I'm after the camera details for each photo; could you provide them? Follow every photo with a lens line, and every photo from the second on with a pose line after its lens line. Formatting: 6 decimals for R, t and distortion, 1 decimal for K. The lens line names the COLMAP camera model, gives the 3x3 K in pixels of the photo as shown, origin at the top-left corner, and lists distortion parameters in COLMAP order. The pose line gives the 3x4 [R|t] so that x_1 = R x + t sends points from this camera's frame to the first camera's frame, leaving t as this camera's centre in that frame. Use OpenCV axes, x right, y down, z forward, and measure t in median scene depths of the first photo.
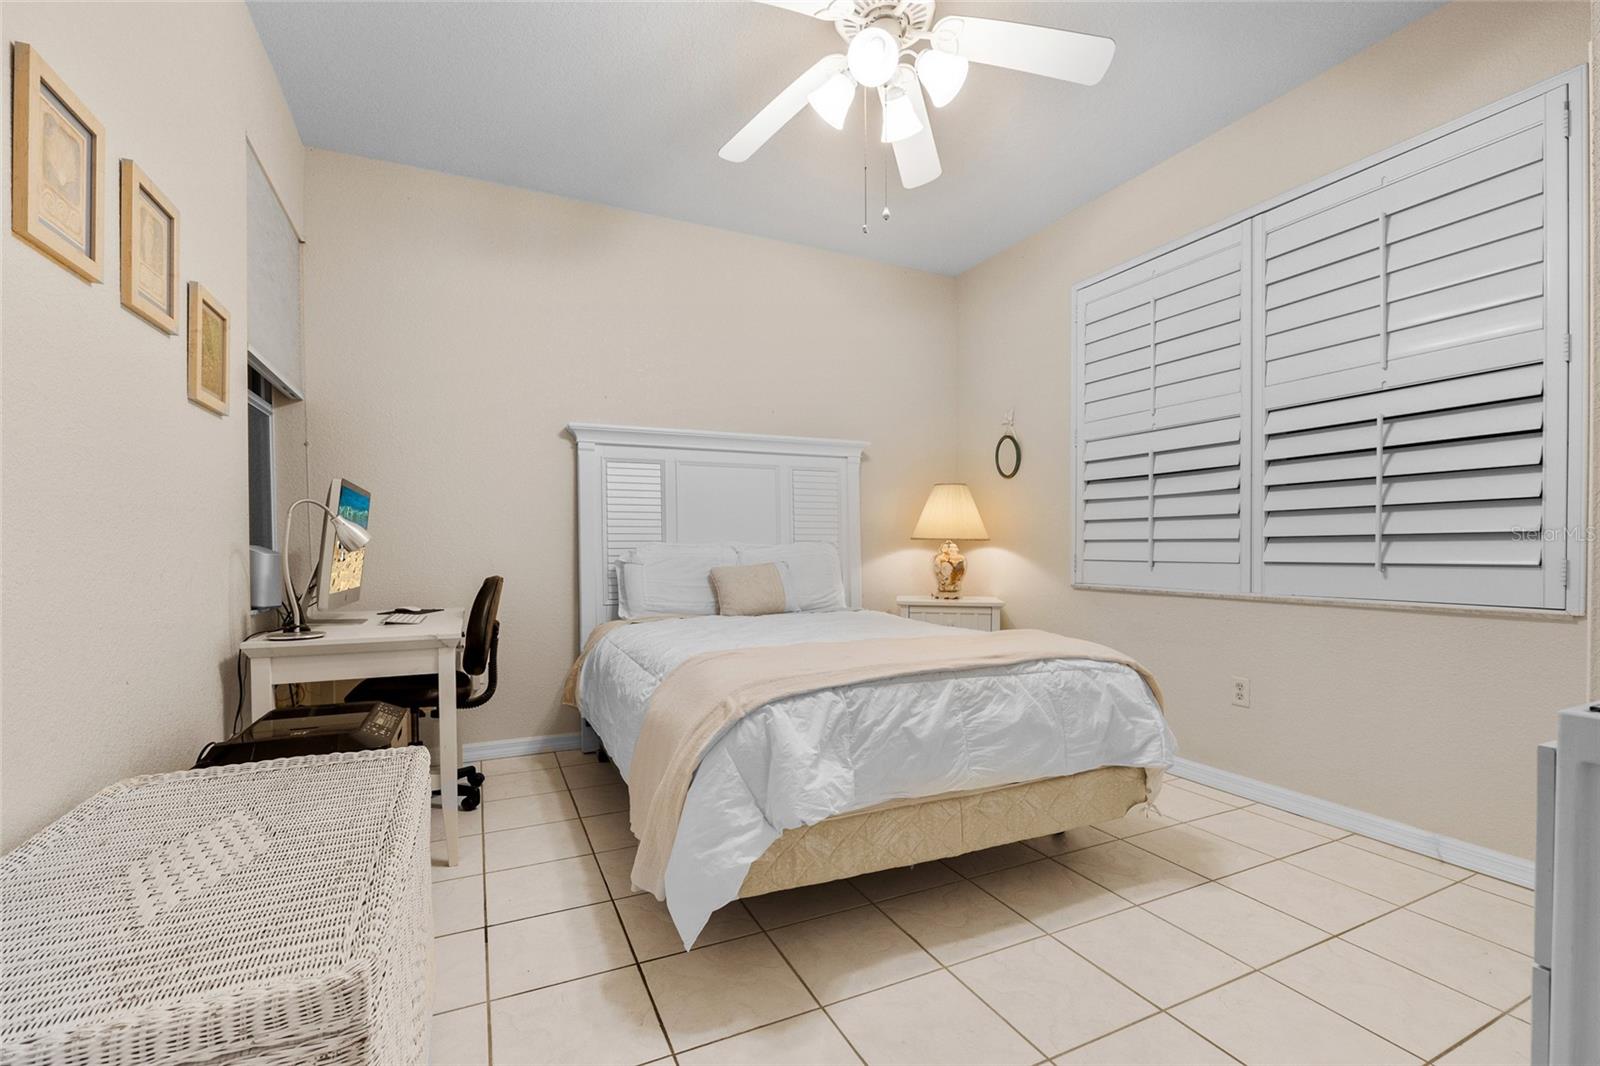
lens RADIAL K [[703.6, 0, 790.5], [0, 703.6, 543.8], [0, 0, 1]] dist [0.009141, 0.000037]
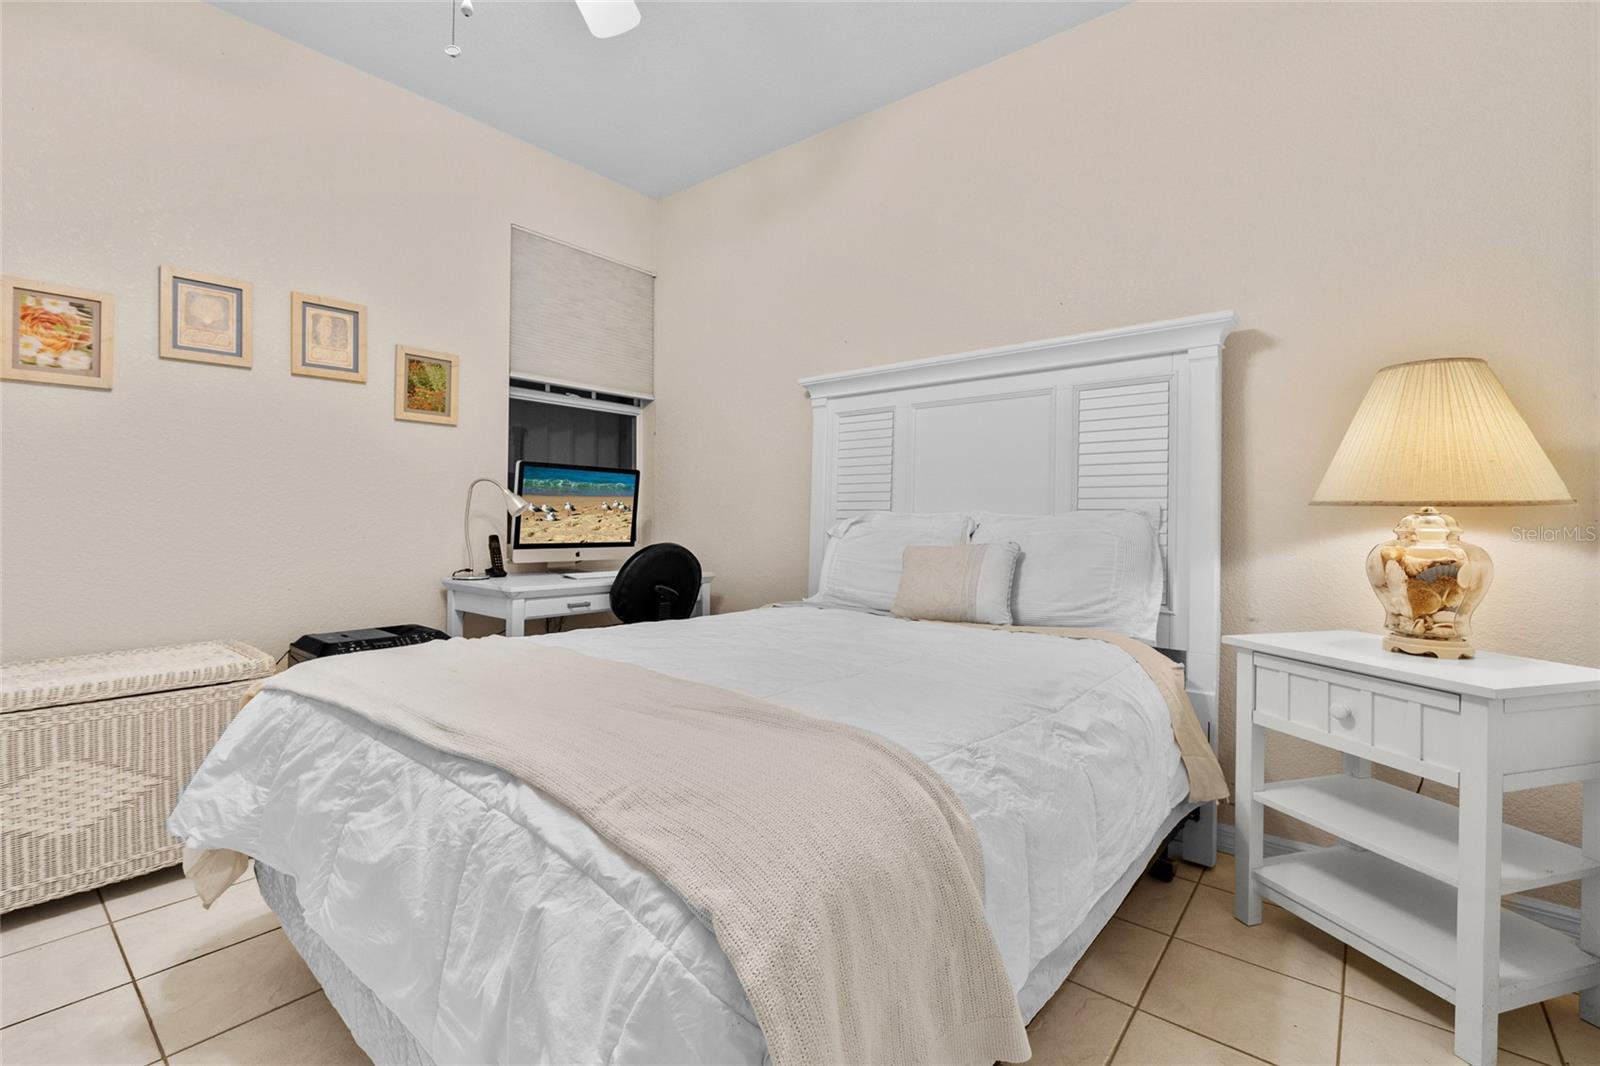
lens RADIAL K [[703.6, 0, 790.7], [0, 703.6, 520.0], [0, 0, 1]] dist [0.009141, 0.000037]
pose [[0.412901, 0.009370, -0.910728, 0.830758], [-0.005737, 0.999954, 0.007688, 0.003943], [0.910758, 0.002051, 0.412935, 0.983329]]
